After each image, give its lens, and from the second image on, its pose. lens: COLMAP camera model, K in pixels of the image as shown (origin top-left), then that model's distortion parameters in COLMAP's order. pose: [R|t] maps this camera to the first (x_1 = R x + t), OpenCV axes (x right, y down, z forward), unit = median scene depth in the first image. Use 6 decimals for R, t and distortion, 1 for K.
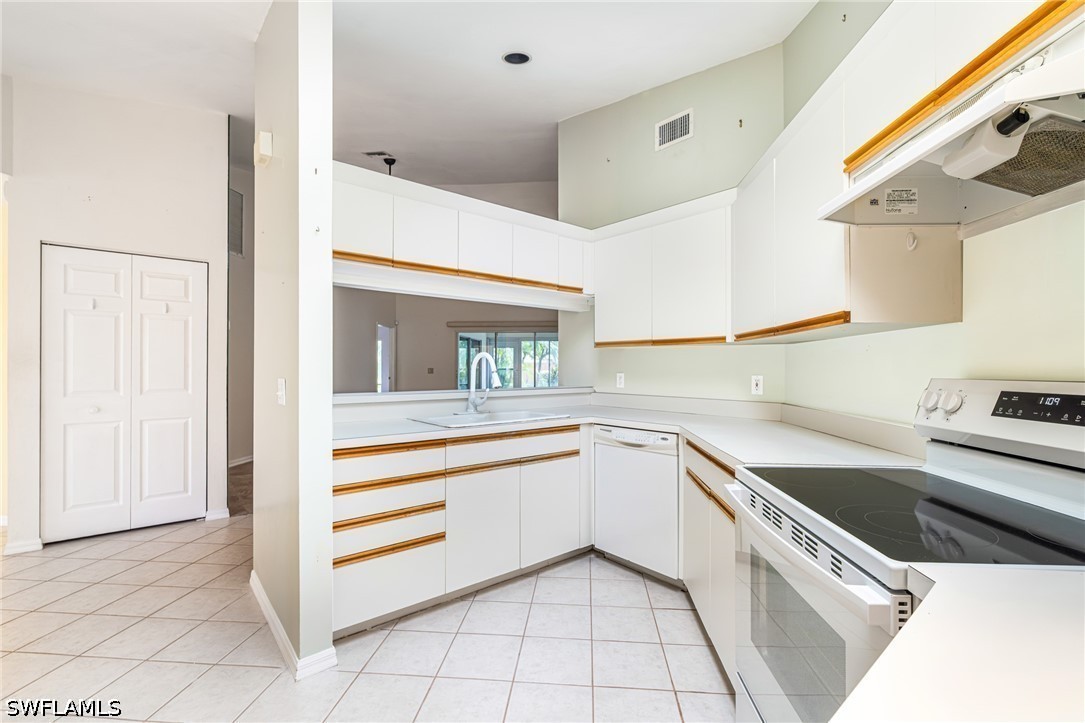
lens RADIAL K [[473.1, 0, 542.4], [0, 473.1, 364.9], [0, 0, 1]] dist [-0.001774, 0.001864]
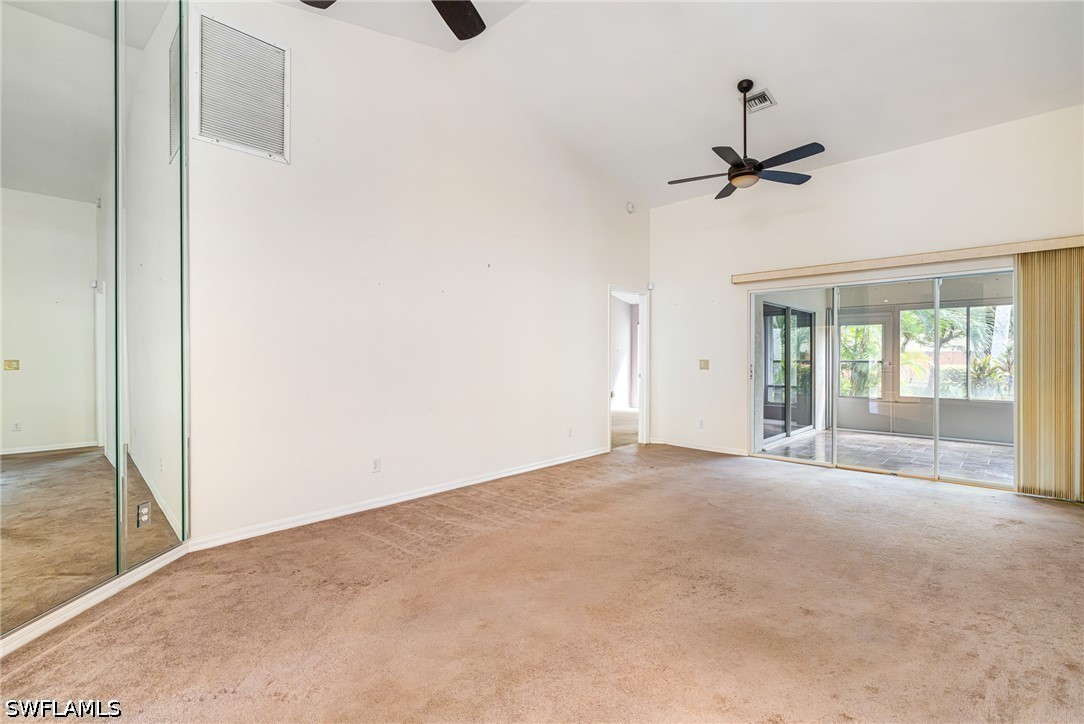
lens RADIAL K [[472.7, 0, 540.4], [0, 472.7, 359.5], [0, 0, 1]] dist [-0.001774, 0.001864]
pose [[0.767394, 0.004038, -0.641164, -0.013712], [-0.000224, 0.999982, 0.006030, 0.003568], [0.641176, -0.004484, 0.767381, 0.348693]]
